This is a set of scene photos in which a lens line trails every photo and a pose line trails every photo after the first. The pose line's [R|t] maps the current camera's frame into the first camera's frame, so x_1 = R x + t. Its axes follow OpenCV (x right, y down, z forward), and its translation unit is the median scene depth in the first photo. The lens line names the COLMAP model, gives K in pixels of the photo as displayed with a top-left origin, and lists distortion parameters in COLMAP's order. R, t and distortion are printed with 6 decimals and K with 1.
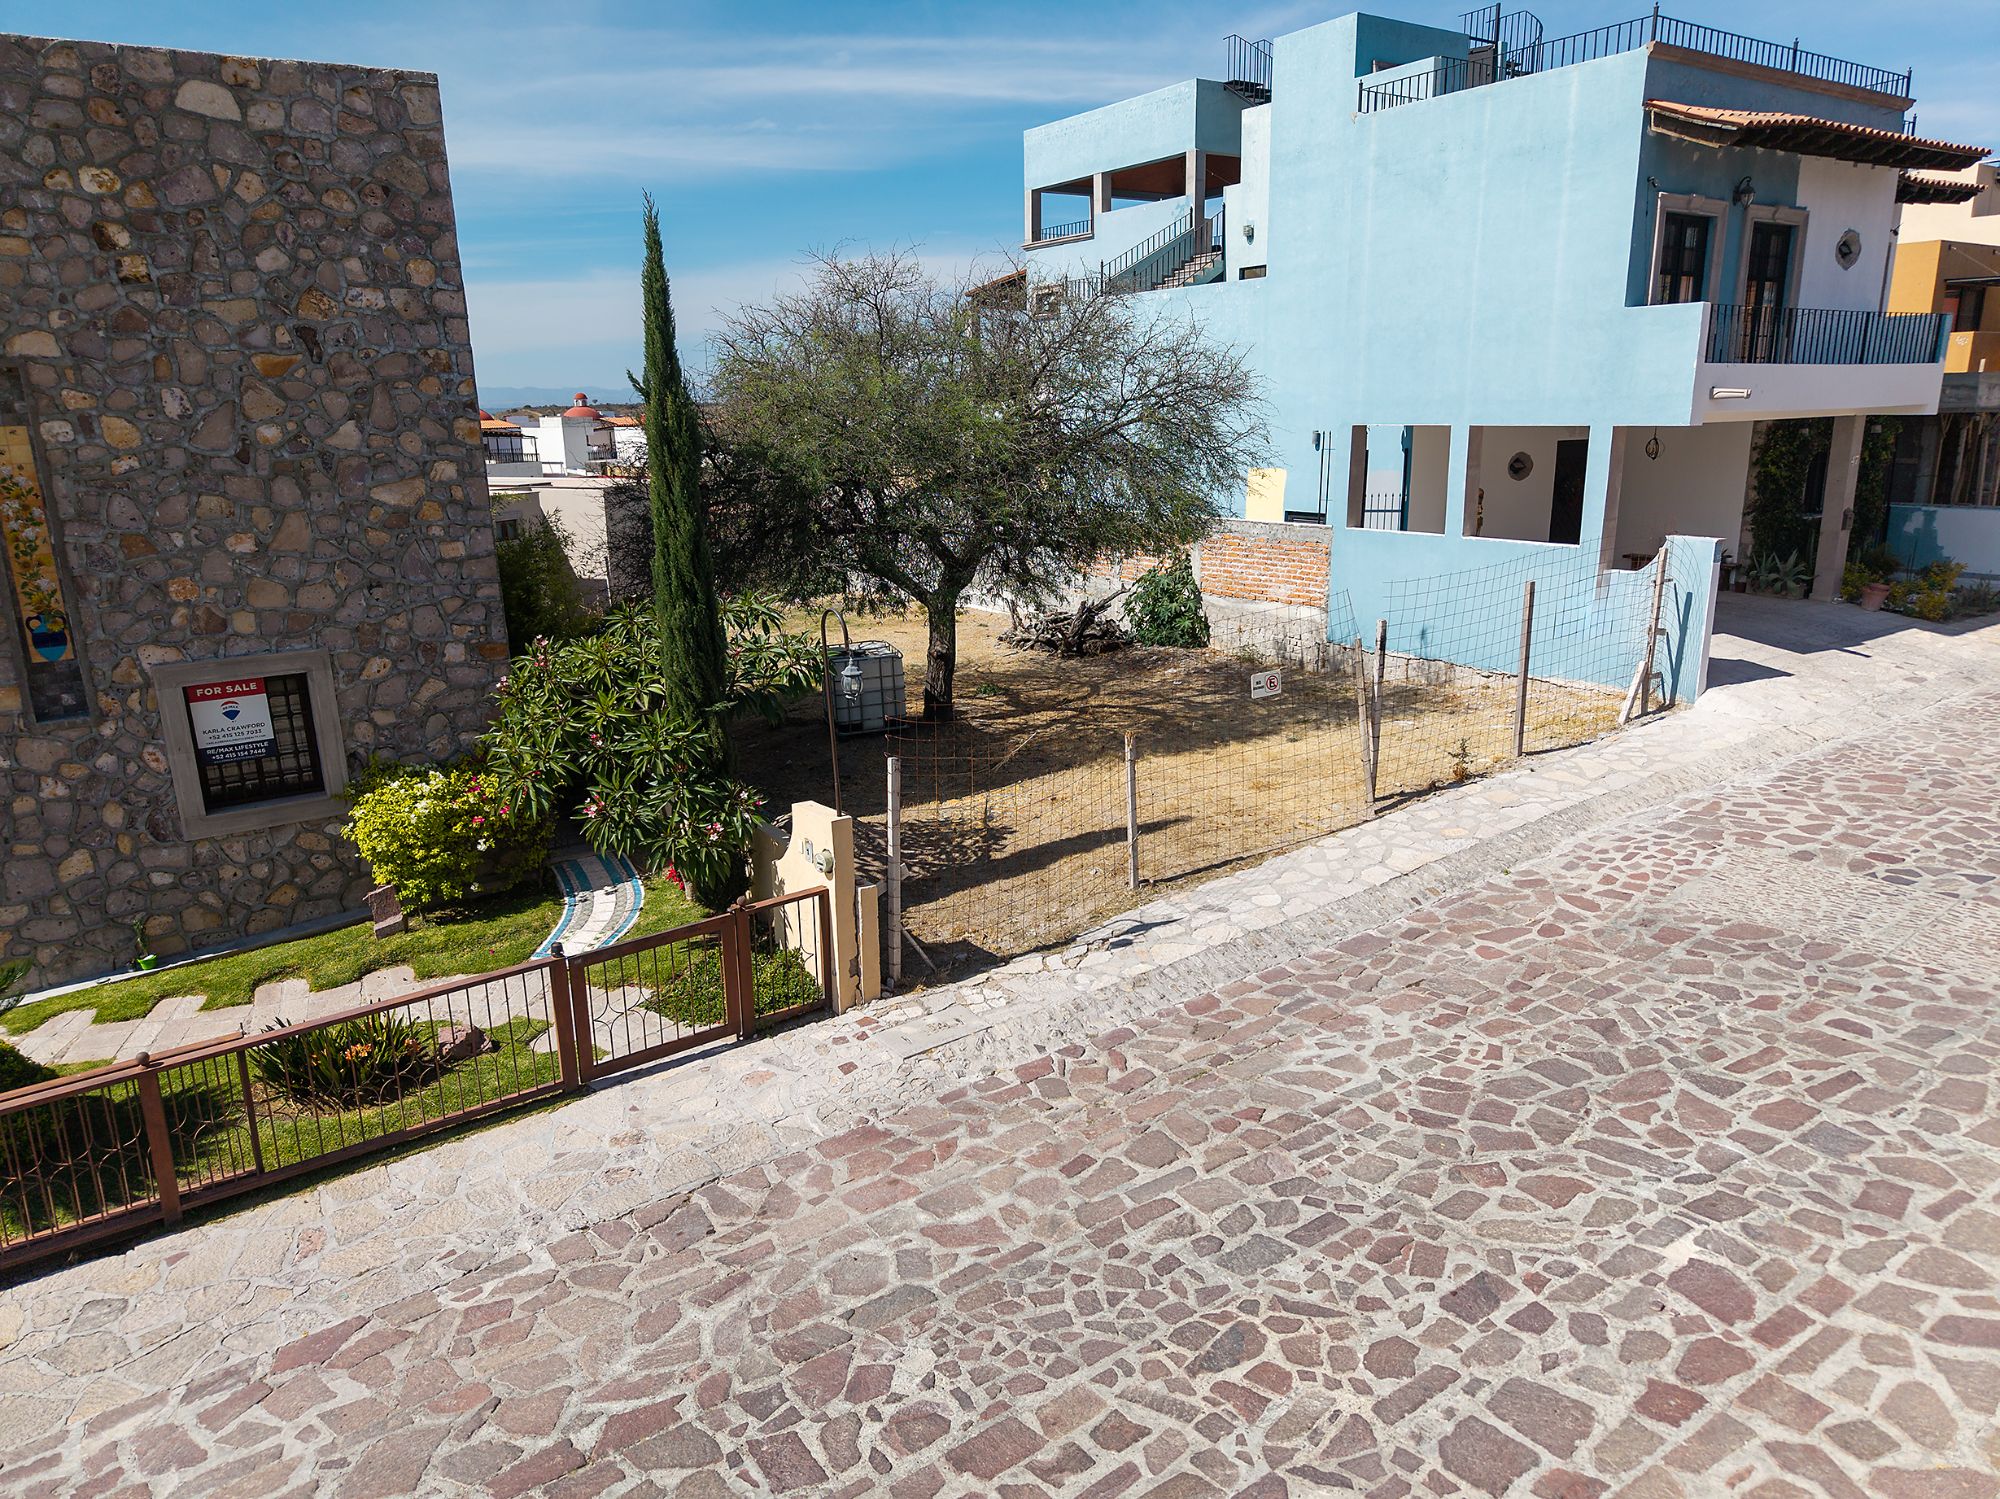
lens RADIAL K [[1335.7, 0, 999.5], [0, 1335.7, 747.8], [0, 0, 1]] dist [0.021183, -0.020770]
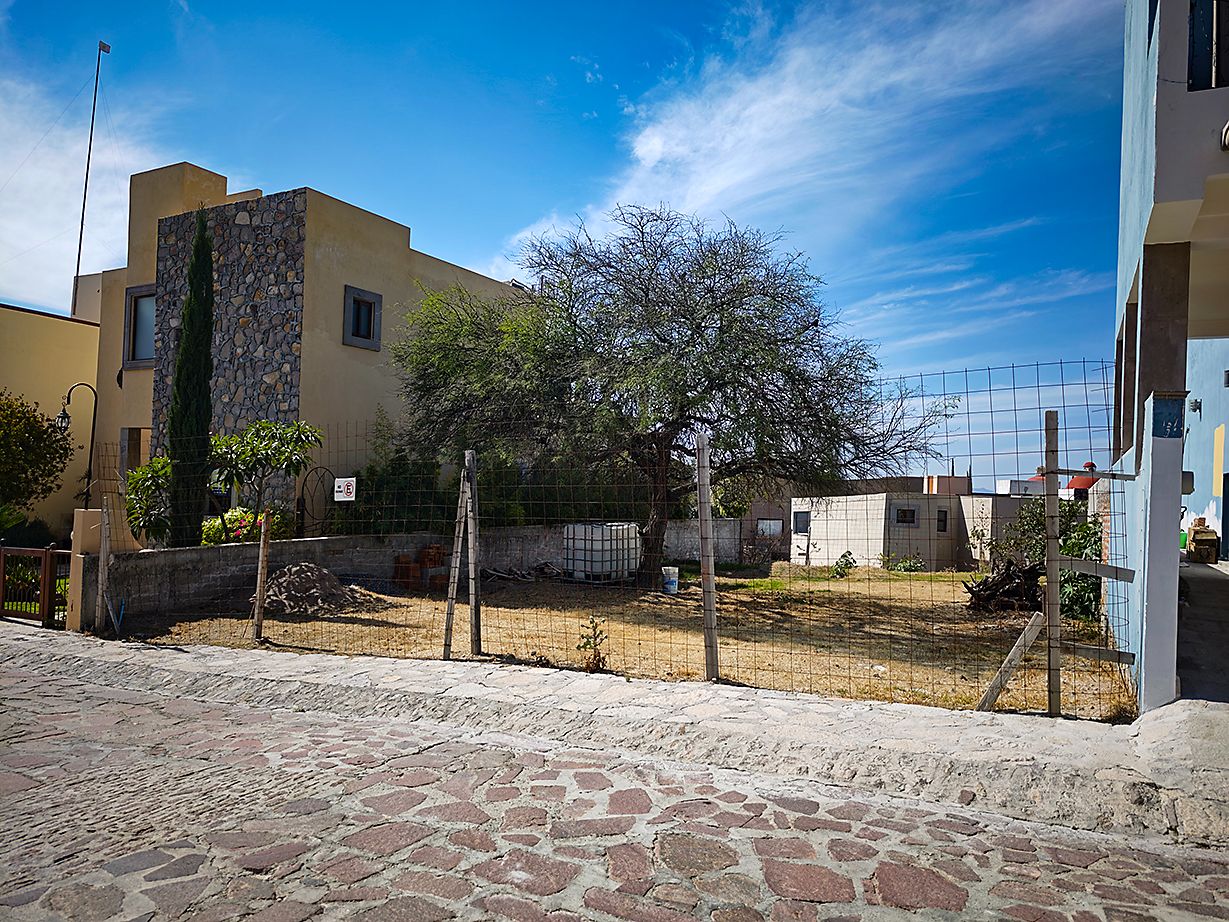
lens RADIAL K [[831.6, 0, 614.5], [0, 831.6, 461.0], [0, 0, 1]] dist [0.010028, 0.000267]
pose [[0.465002, 0.012654, -0.885219, 0.977306], [-0.267721, 0.955092, -0.126980, -0.045714], [0.843859, 0.296038, 0.447508, 0.932517]]
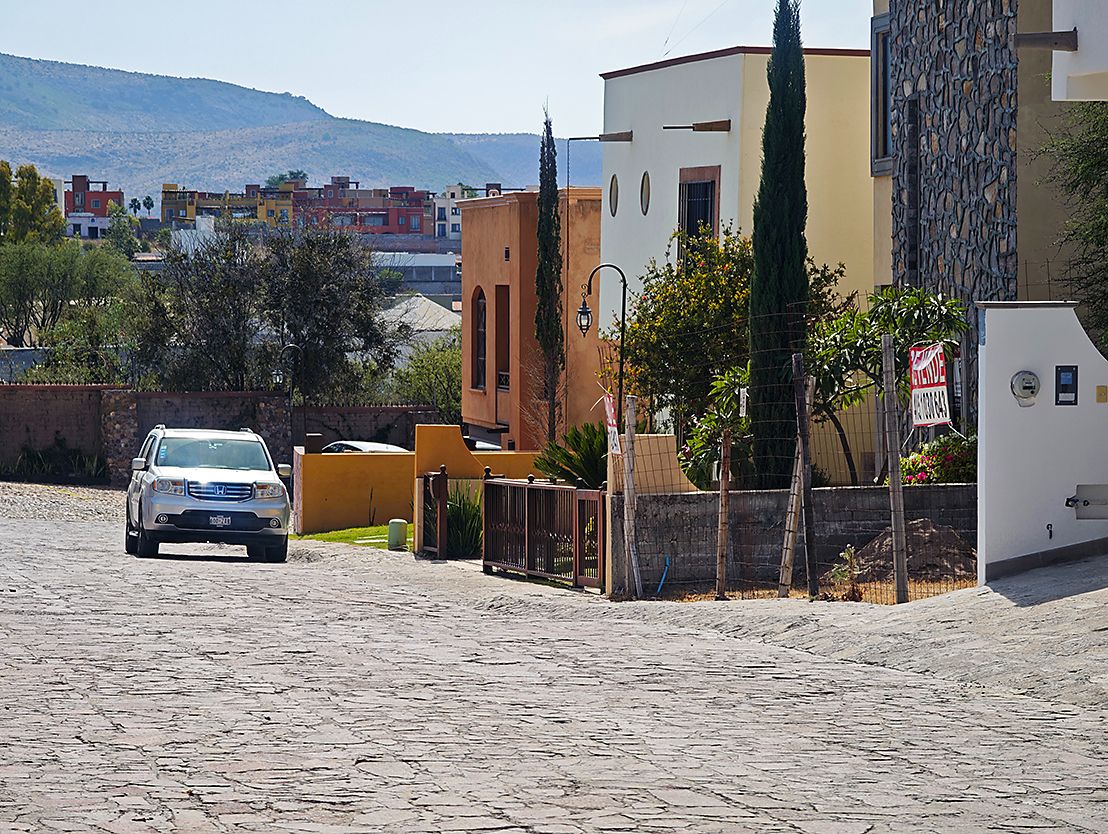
lens RADIAL K [[3637.0, 0, 554.0], [0, 3637.0, 417.0], [0, 0, 1]] dist [0.439311, -0.220092]
pose [[-0.377039, 0.053930, -0.924626, 2.645182], [-0.222229, 0.963874, 0.146838, -0.391200], [0.899142, 0.260842, -0.351433, 1.855509]]
